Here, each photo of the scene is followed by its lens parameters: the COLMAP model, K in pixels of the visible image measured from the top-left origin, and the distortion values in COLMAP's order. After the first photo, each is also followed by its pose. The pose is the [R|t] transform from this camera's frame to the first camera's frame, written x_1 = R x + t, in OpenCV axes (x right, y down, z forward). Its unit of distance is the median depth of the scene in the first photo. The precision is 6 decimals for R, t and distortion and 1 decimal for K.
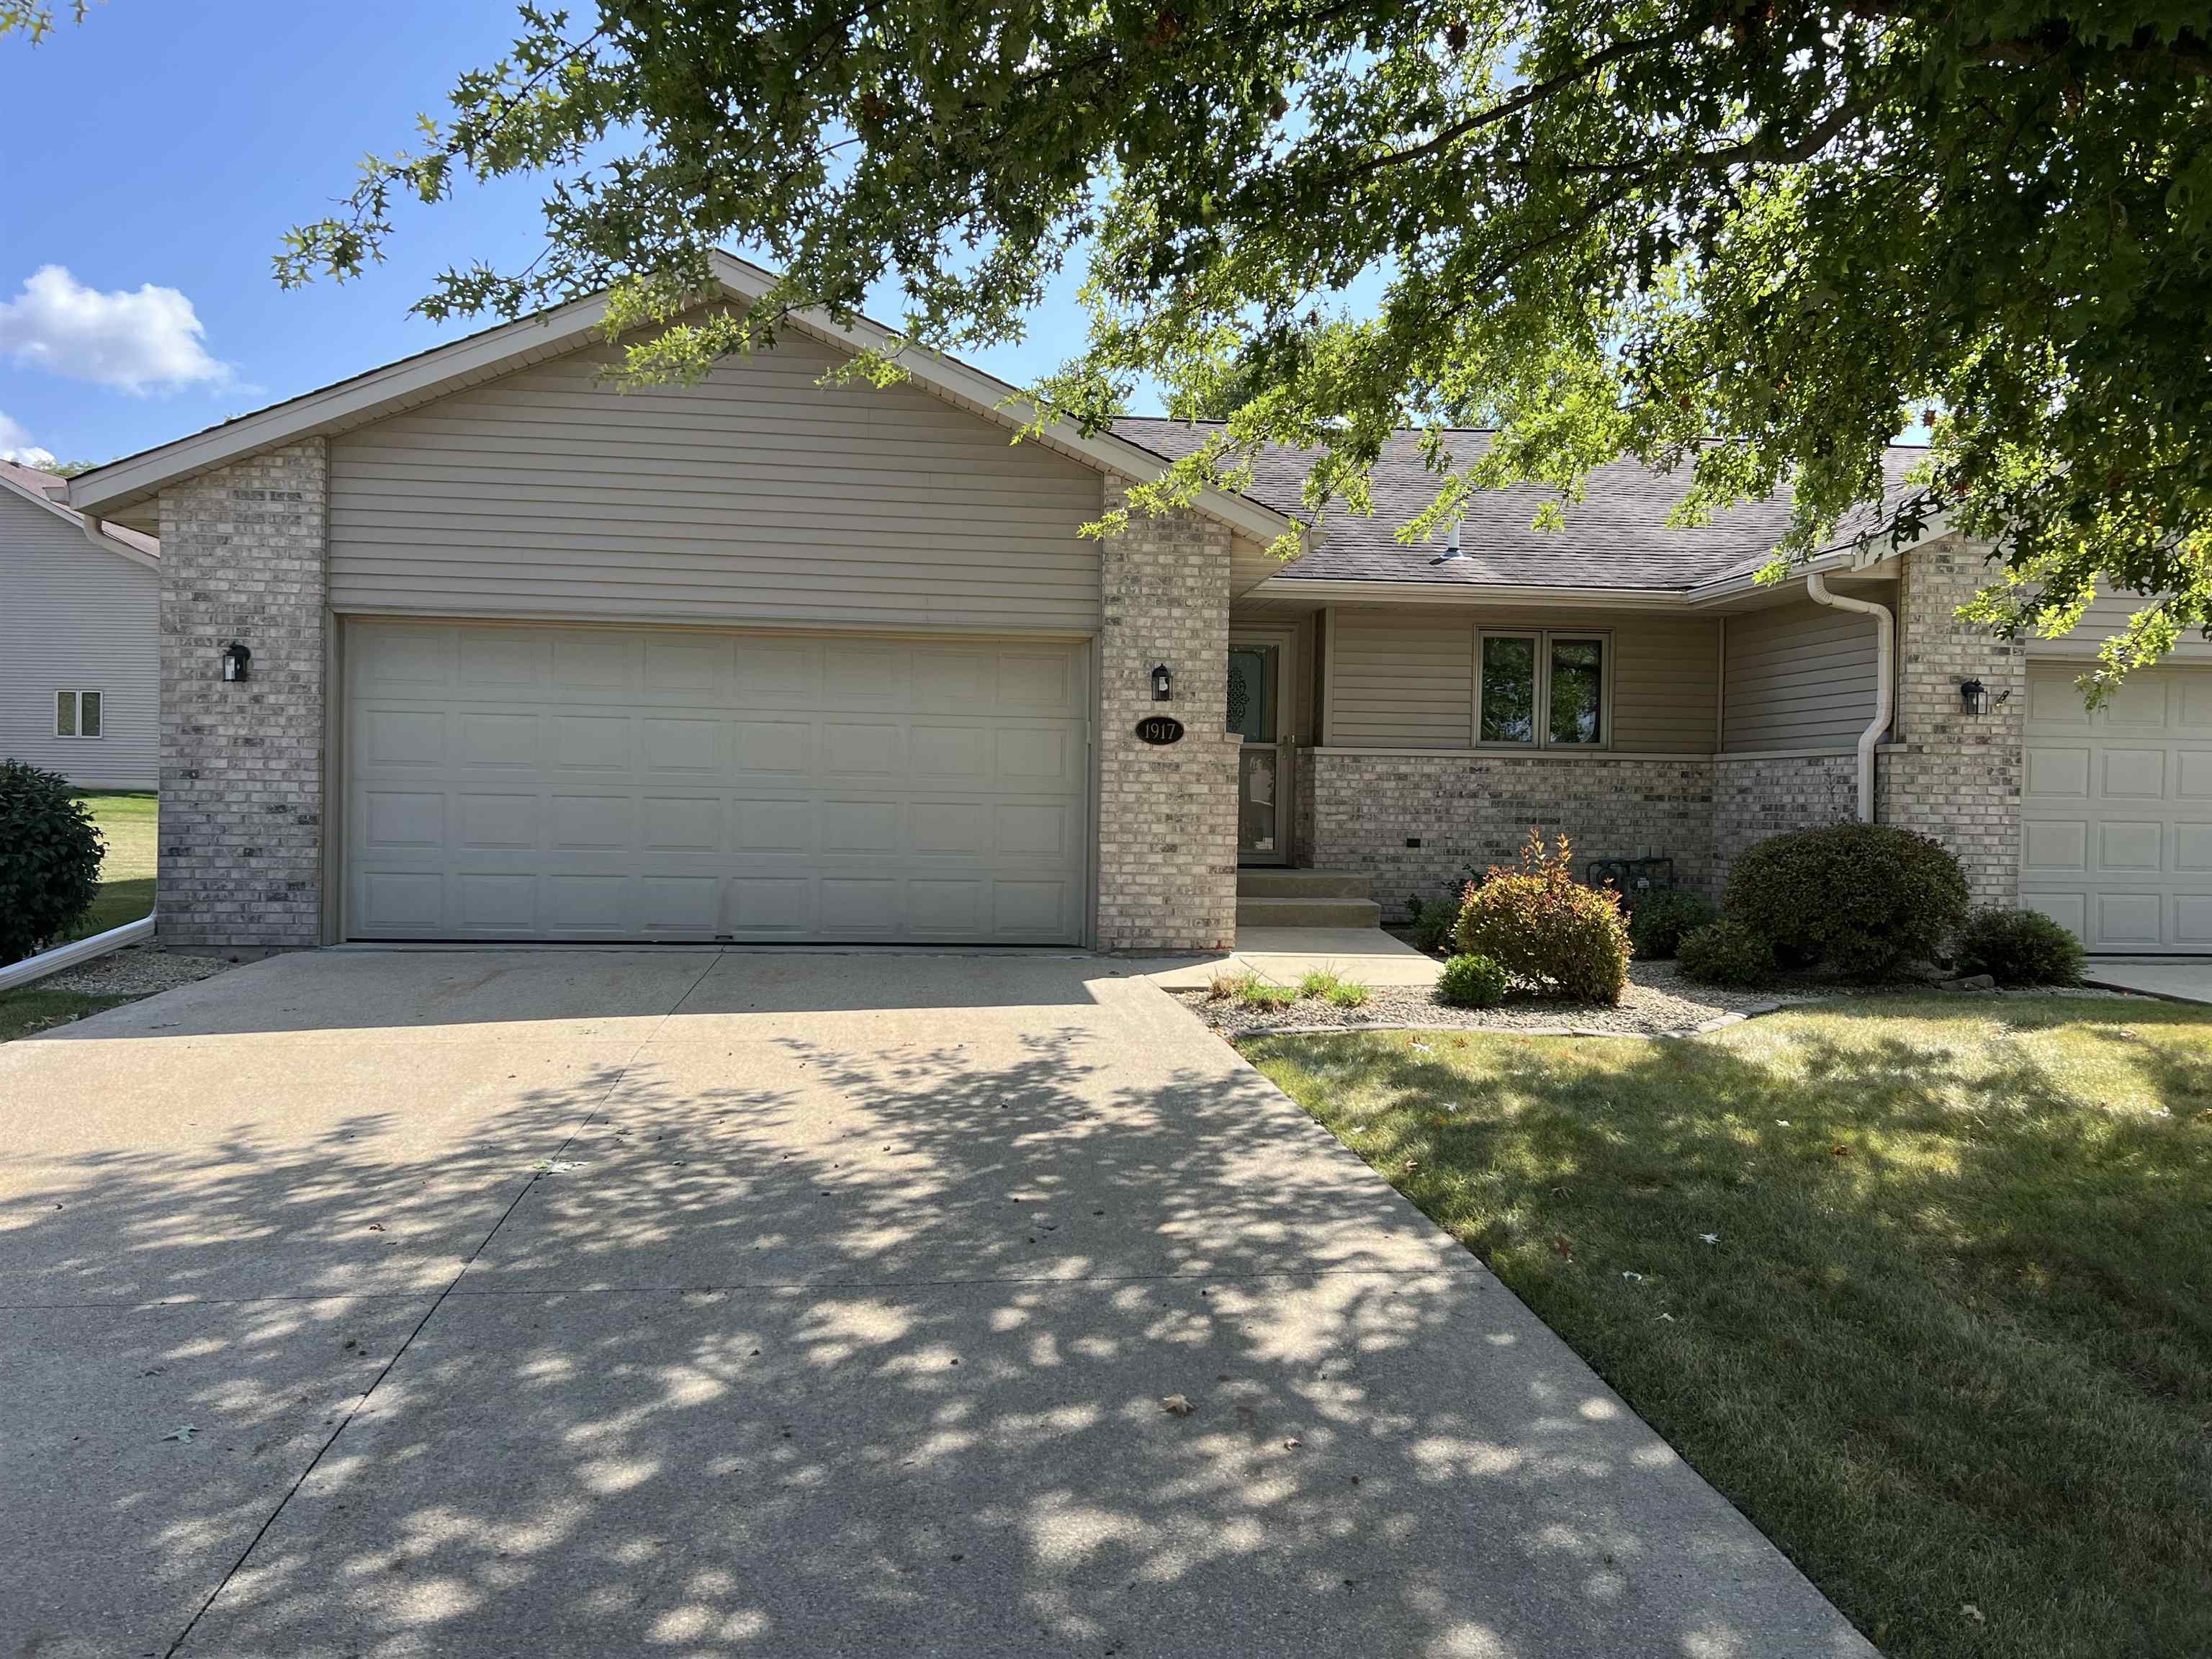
lens RADIAL K [[1660.5, 0, 1101.9], [0, 1660.5, 820.7], [0, 0, 1]] dist [0.096888, -0.185642]
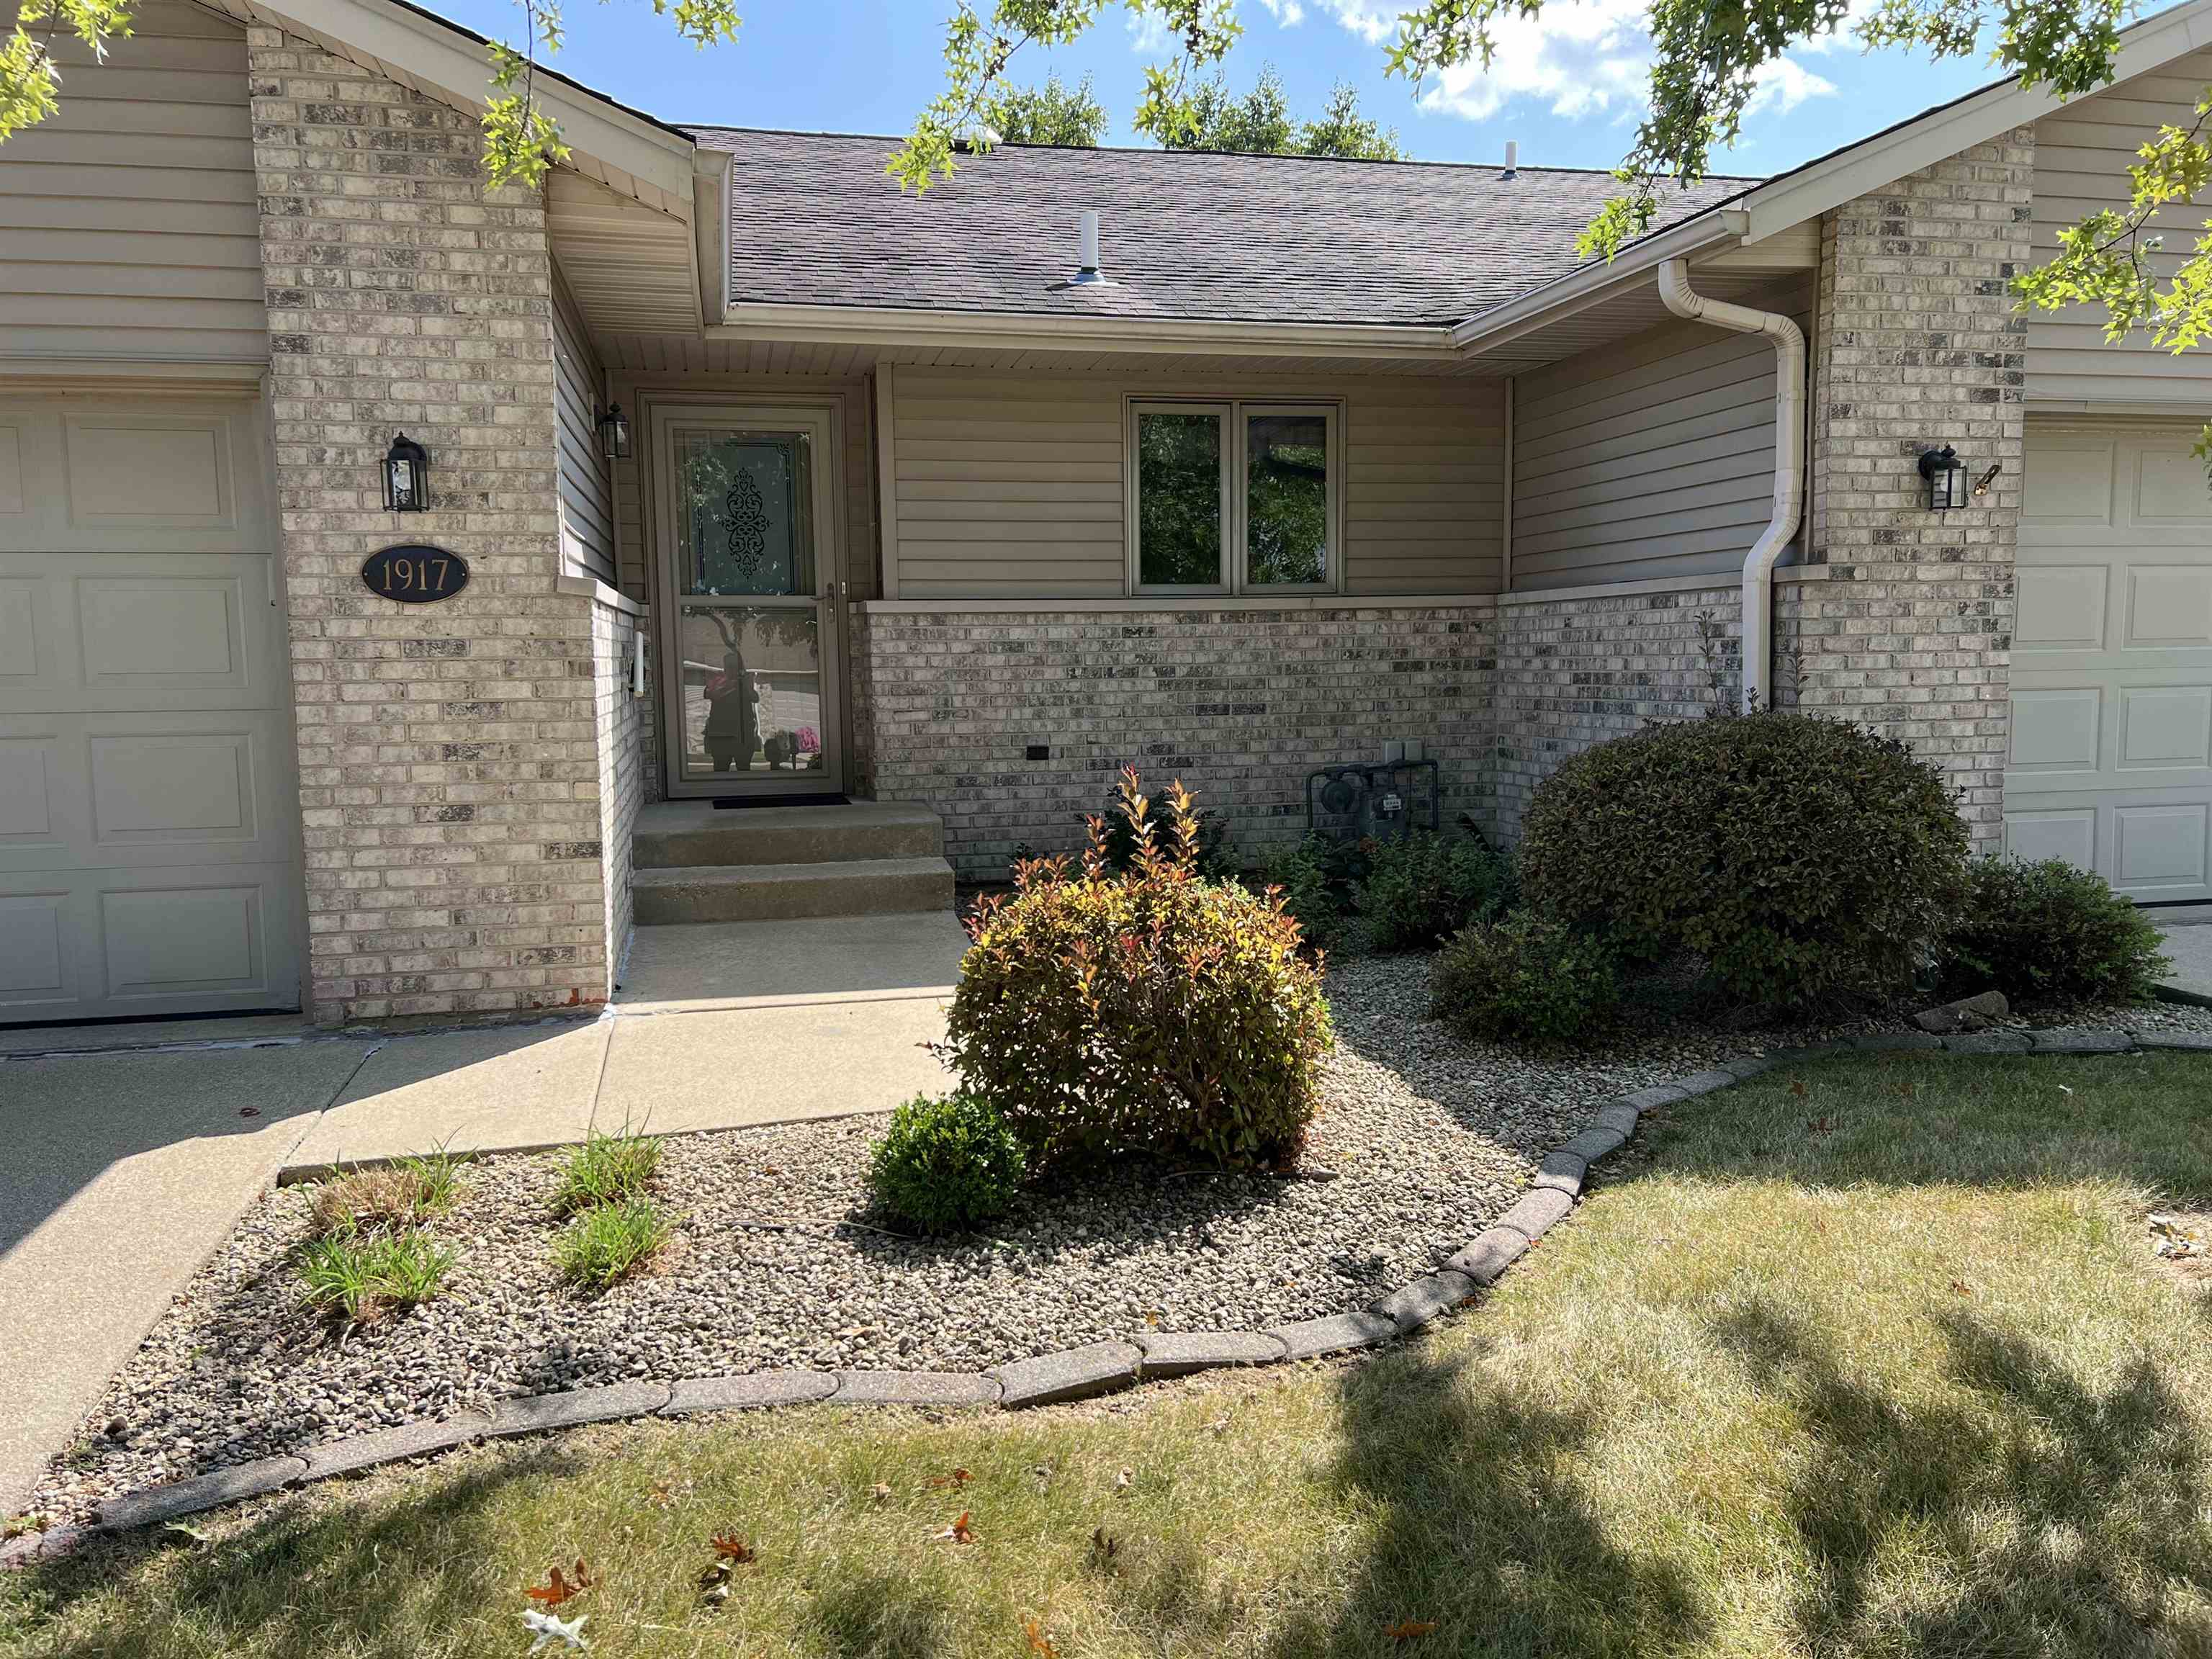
lens RADIAL K [[1660.5, 0, 1101.9], [0, 1660.5, 820.7], [0, 0, 1]] dist [0.096888, -0.185642]
pose [[0.992463, -0.043718, 0.114482, 0.167501], [0.033905, 0.995692, 0.086303, -0.017028], [-0.117761, -0.081771, 0.989669, 0.461665]]
